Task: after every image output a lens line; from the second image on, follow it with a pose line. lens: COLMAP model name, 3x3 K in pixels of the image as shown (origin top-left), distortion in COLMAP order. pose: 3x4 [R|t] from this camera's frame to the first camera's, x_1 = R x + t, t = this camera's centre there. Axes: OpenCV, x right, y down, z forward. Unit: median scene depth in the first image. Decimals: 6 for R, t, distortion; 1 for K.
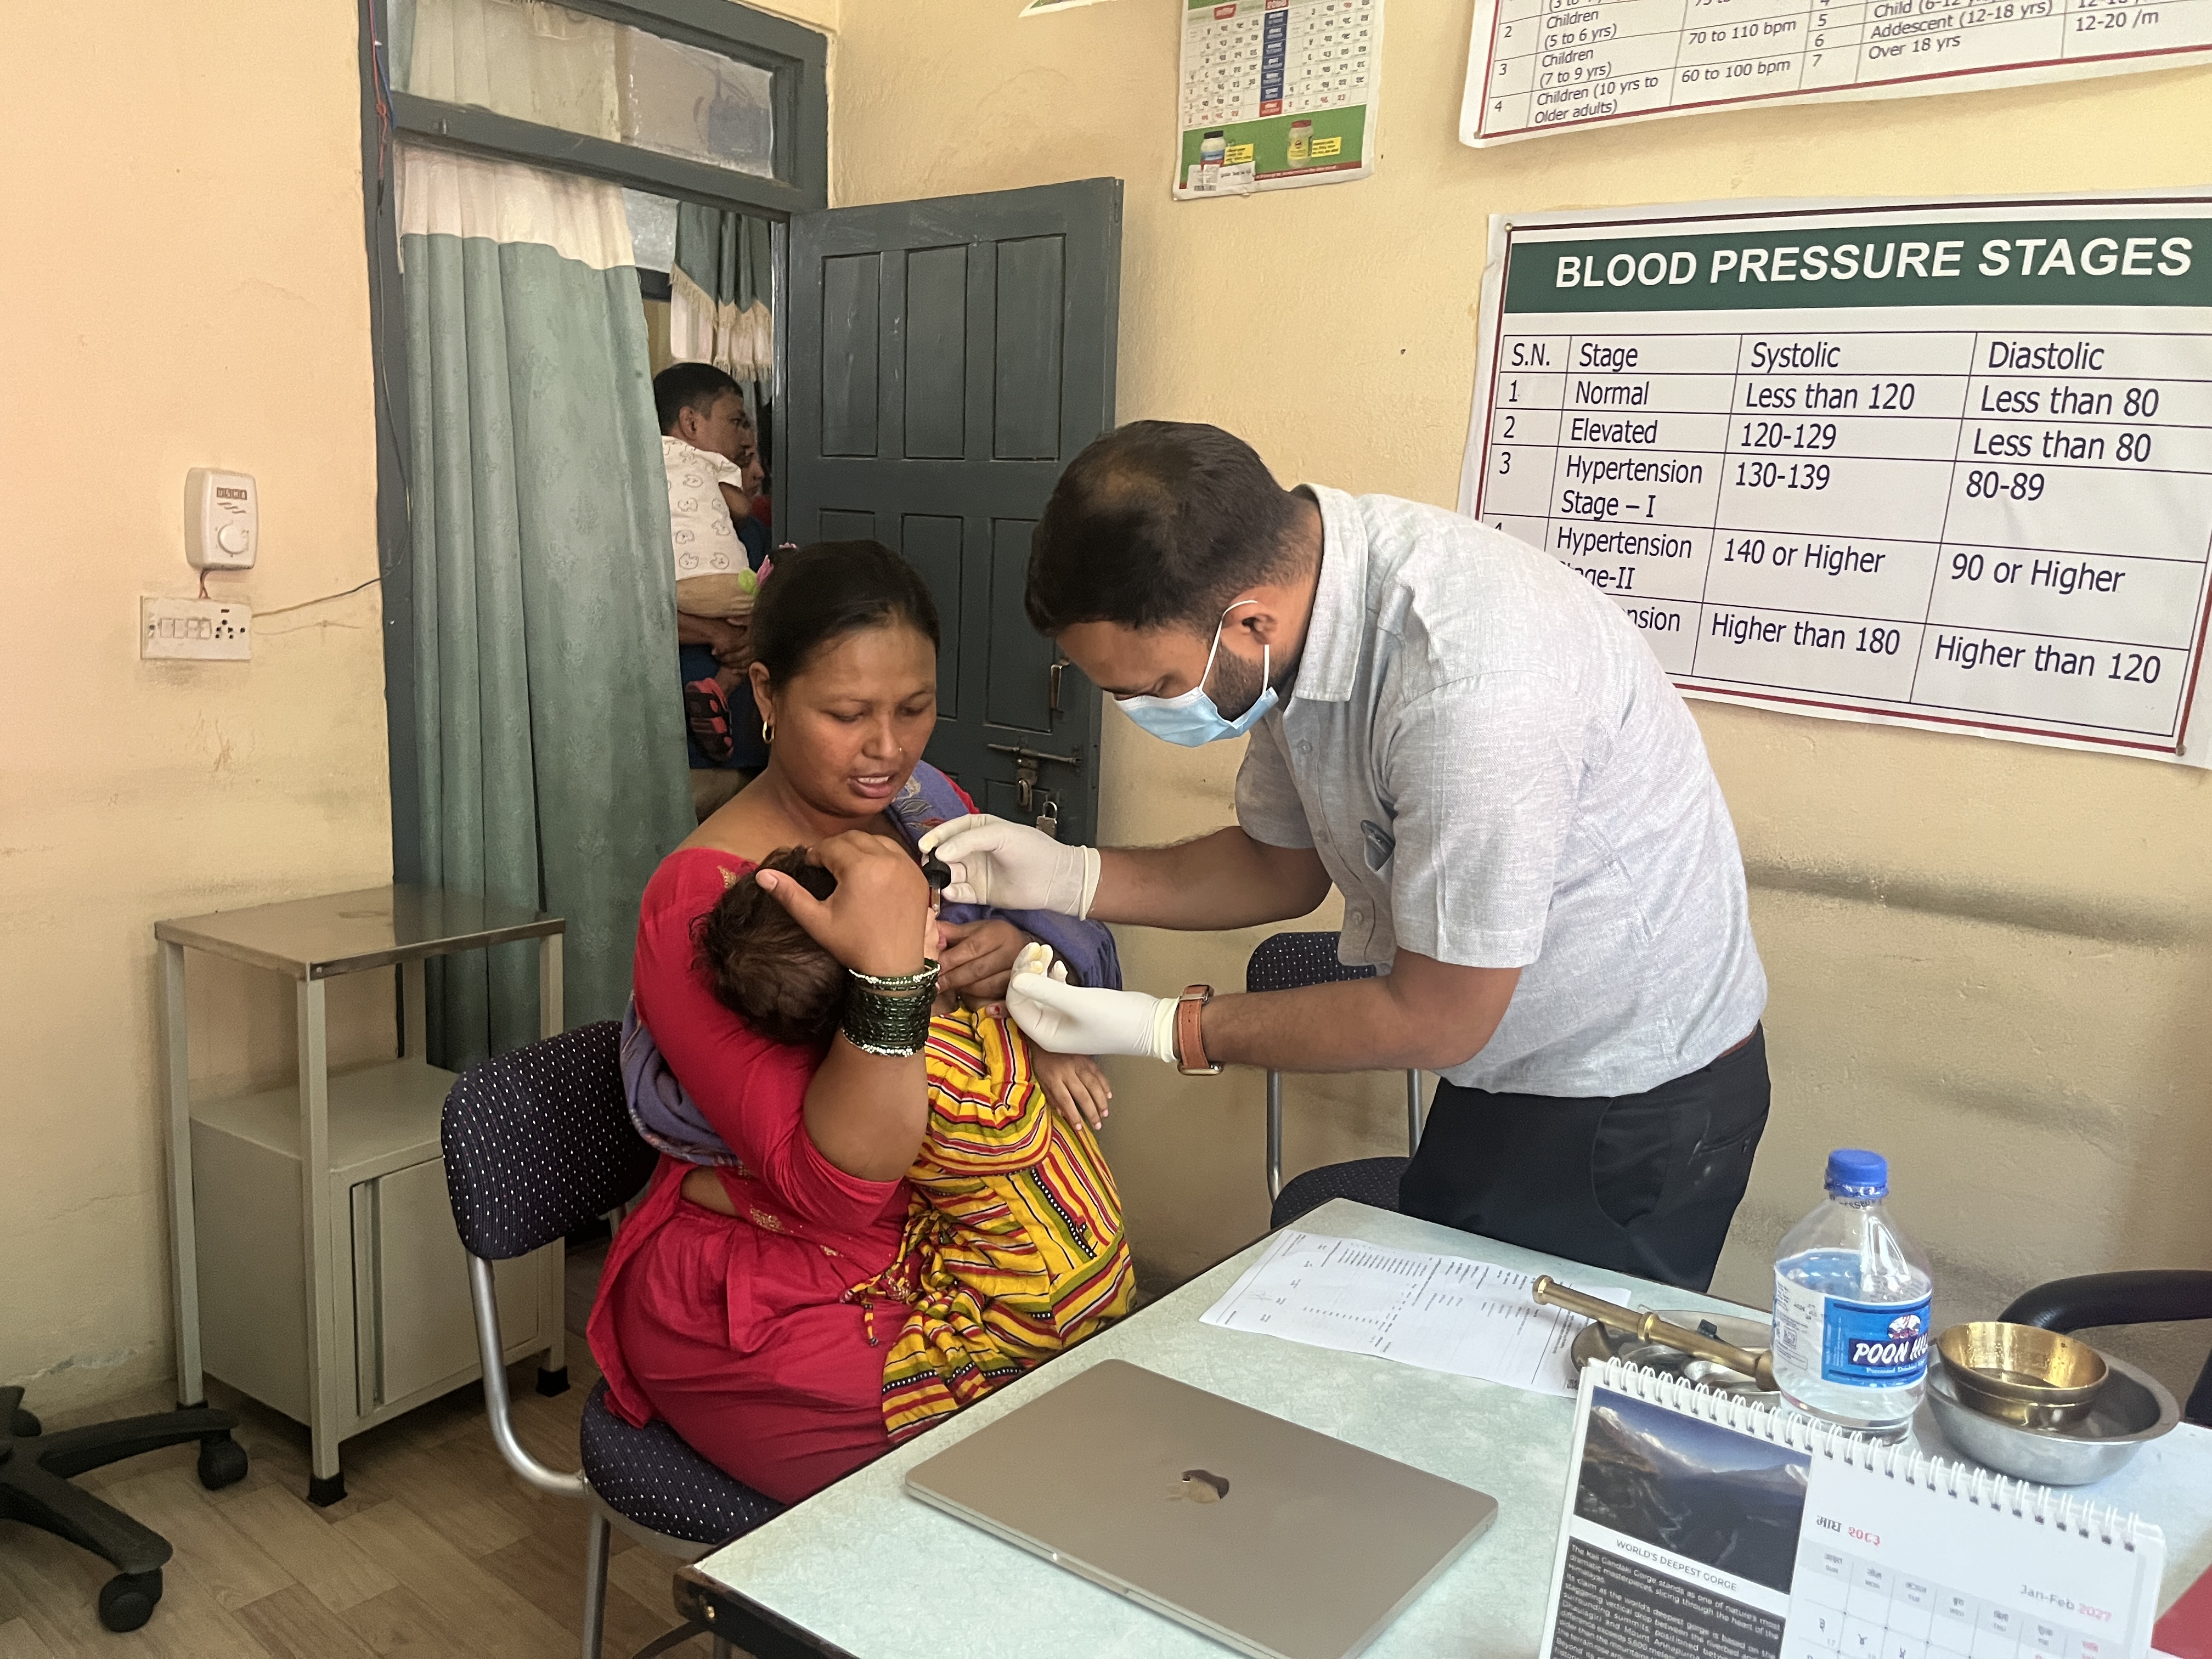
lens RADIAL K [[1652.2, 0, 1106.0], [0, 1652.2, 829.5], [0, 0, 1]] dist [0.056303, -0.066353]
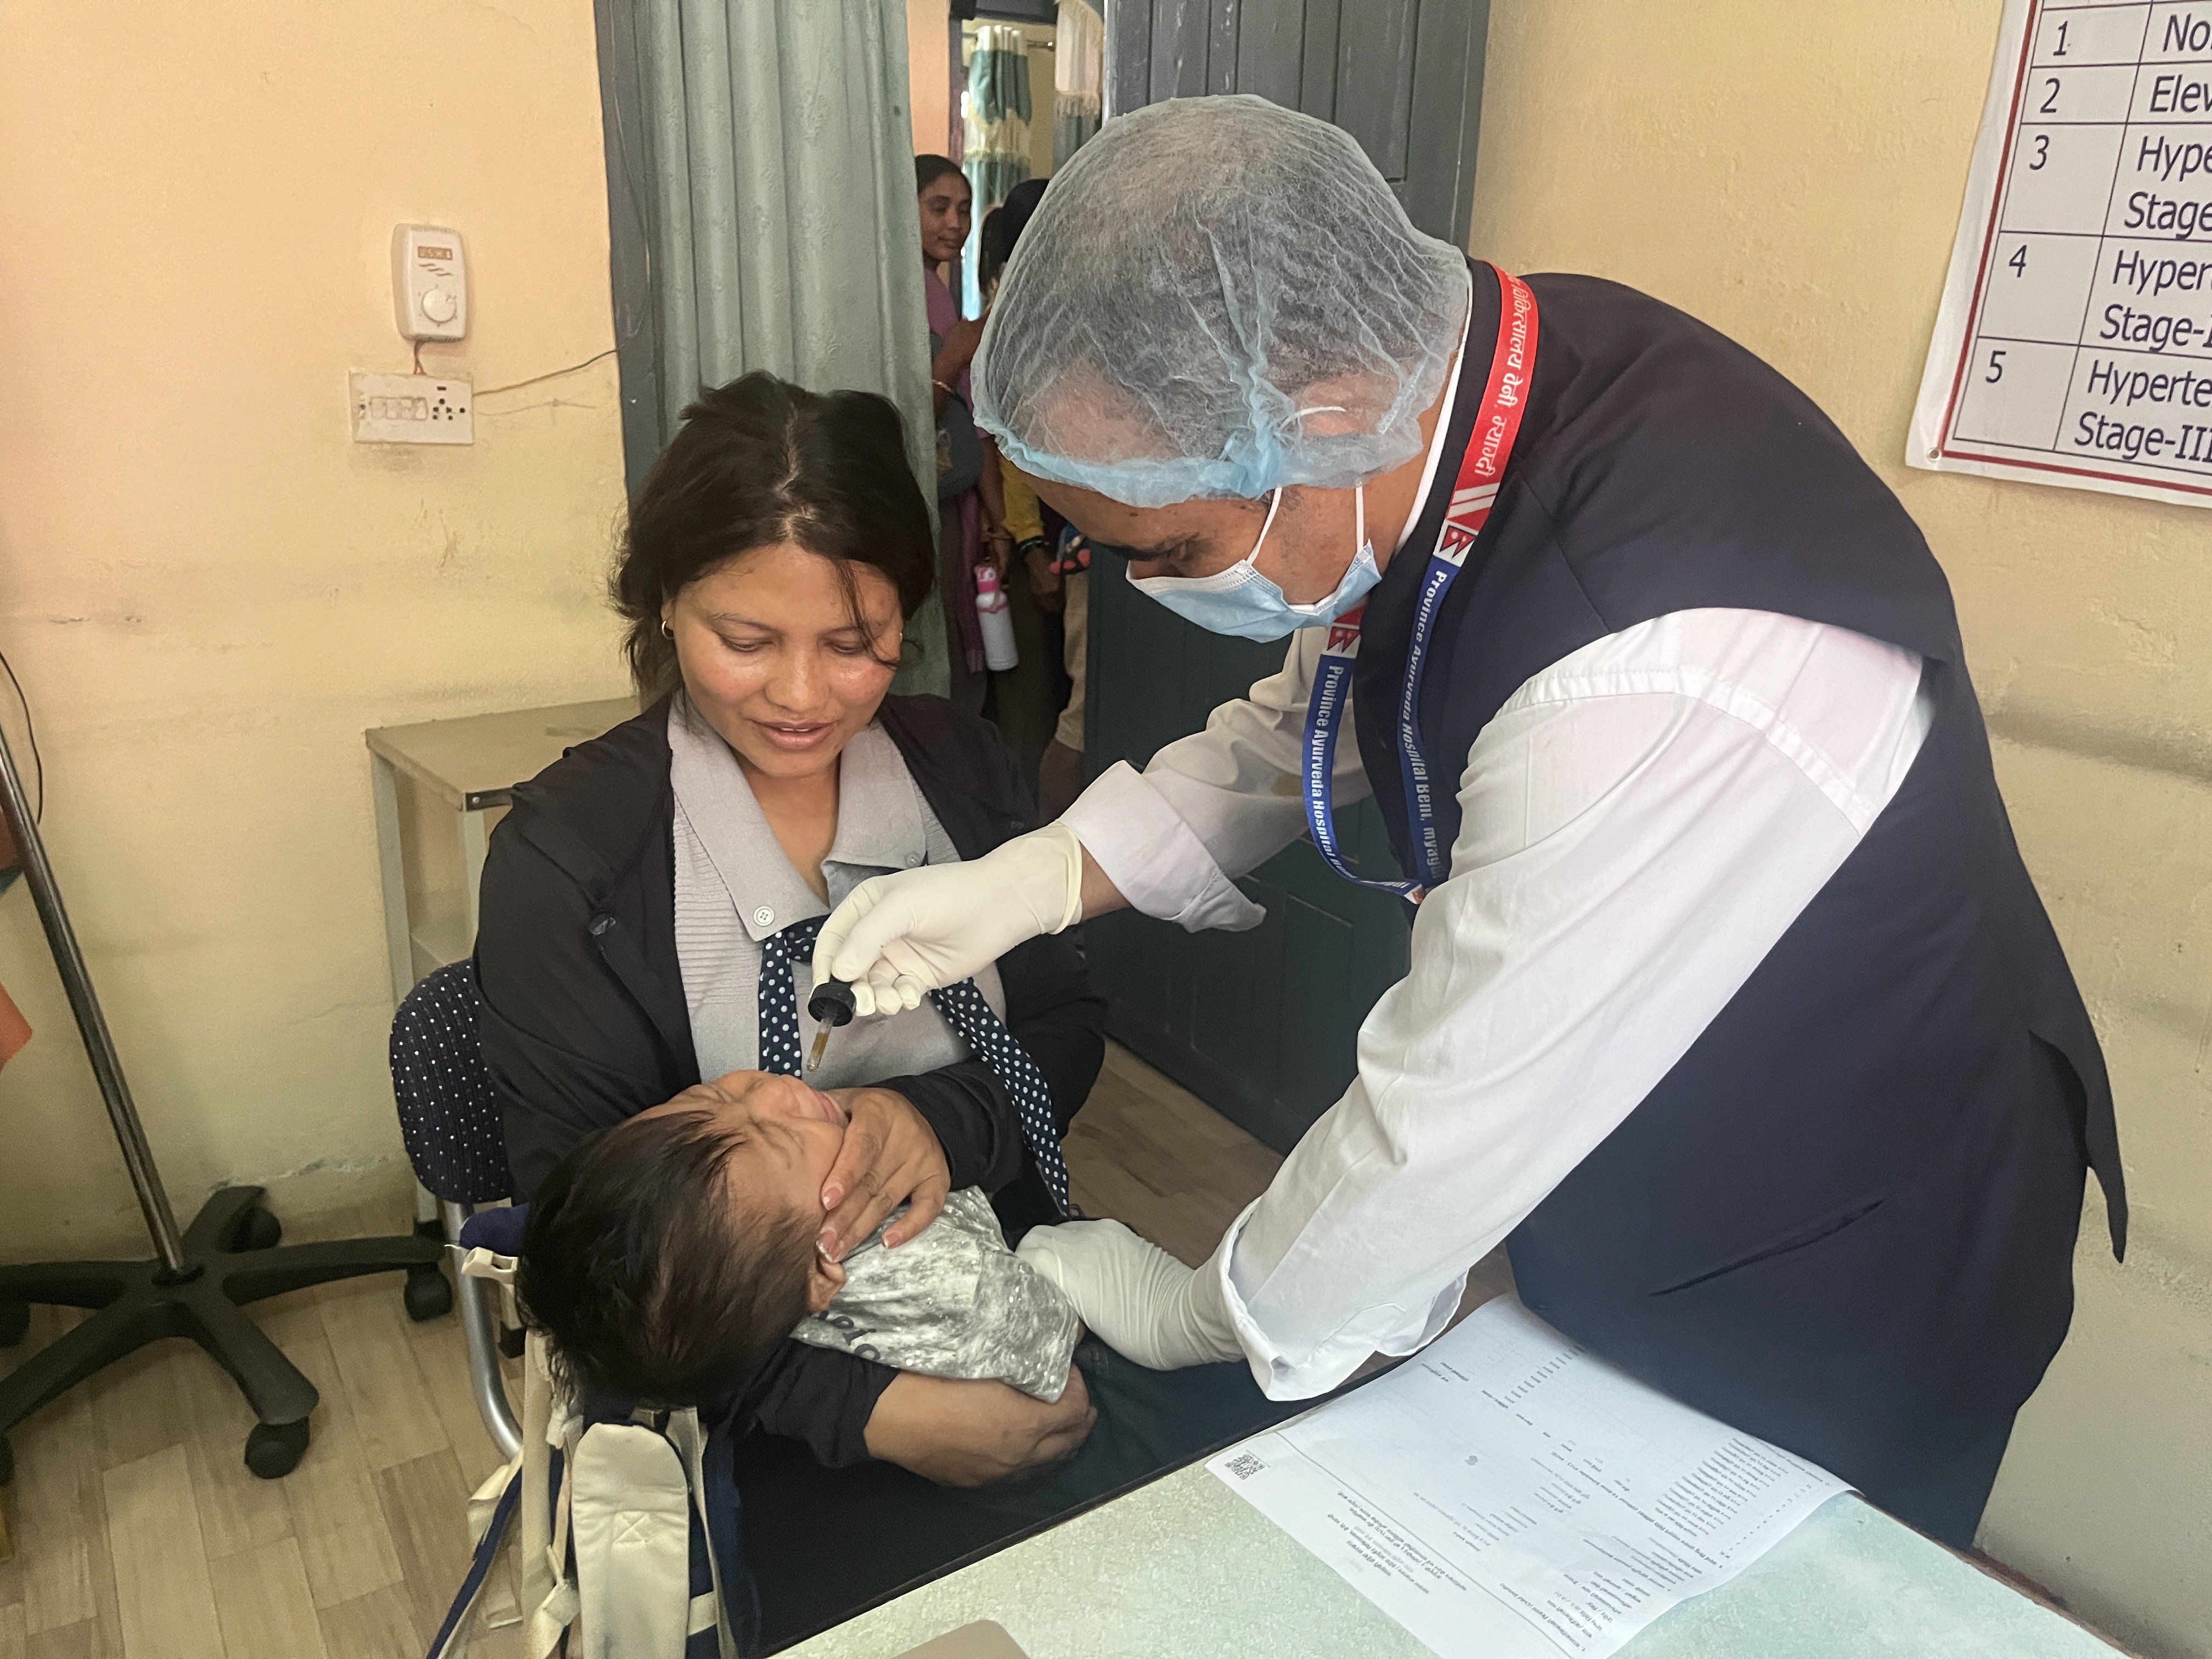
lens RADIAL K [[1652.2, 0, 1106.0], [0, 1652.2, 829.5], [0, 0, 1]] dist [0.056303, -0.066353]
pose [[0.953916, 0.074723, -0.290623, 0.099570], [-0.035275, 0.989708, 0.138683, -0.032586], [0.297994, -0.122041, 0.946734, 0.223785]]
